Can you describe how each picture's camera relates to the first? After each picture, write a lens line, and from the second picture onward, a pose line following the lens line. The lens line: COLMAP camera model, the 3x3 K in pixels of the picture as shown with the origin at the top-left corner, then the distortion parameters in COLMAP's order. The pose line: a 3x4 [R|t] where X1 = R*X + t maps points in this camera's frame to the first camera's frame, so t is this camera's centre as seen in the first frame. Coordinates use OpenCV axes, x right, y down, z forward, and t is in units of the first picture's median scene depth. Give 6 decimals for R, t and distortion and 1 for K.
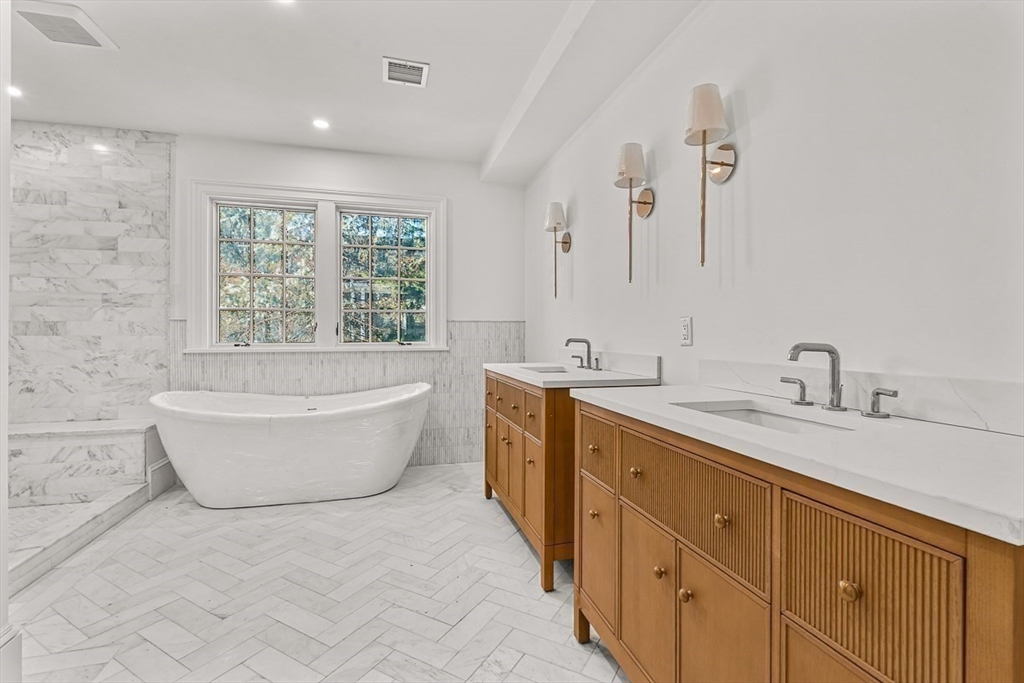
lens RADIAL K [[452.9, 0, 512.7], [0, 452.9, 336.9], [0, 0, 1]] dist [-0.001203, -0.000124]
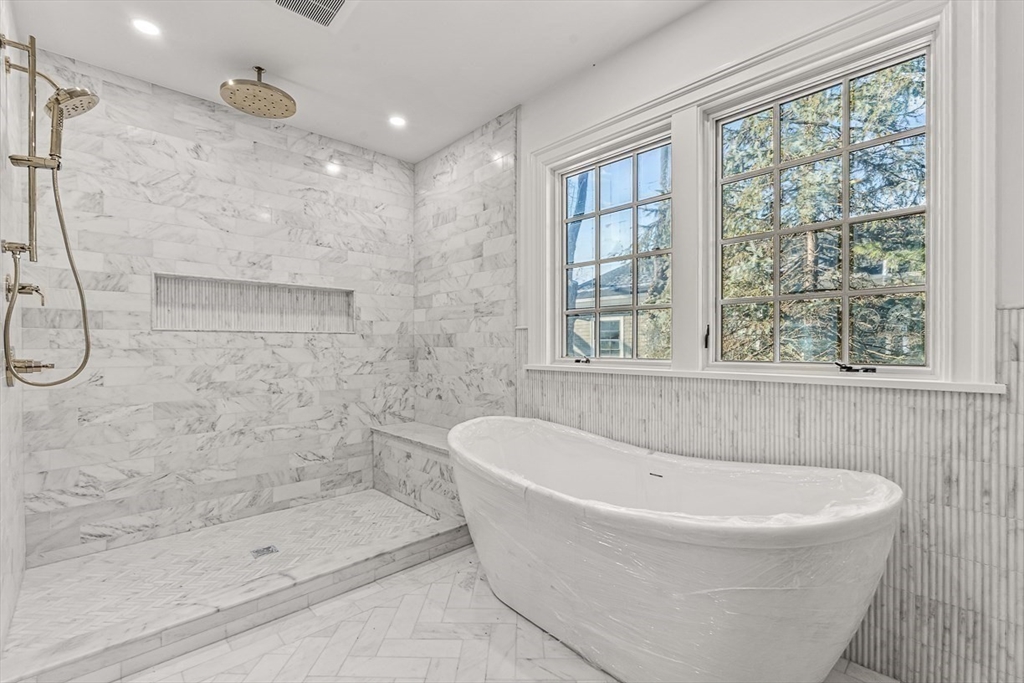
lens RADIAL K [[452.9, 0, 513.2], [0, 452.9, 346.2], [0, 0, 1]] dist [-0.001203, -0.000124]
pose [[0.477399, 0.001908, -0.878684, -0.021135], [-0.005170, 0.999986, -0.000637, -0.005198], [0.878671, 0.004847, 0.477403, 0.603528]]
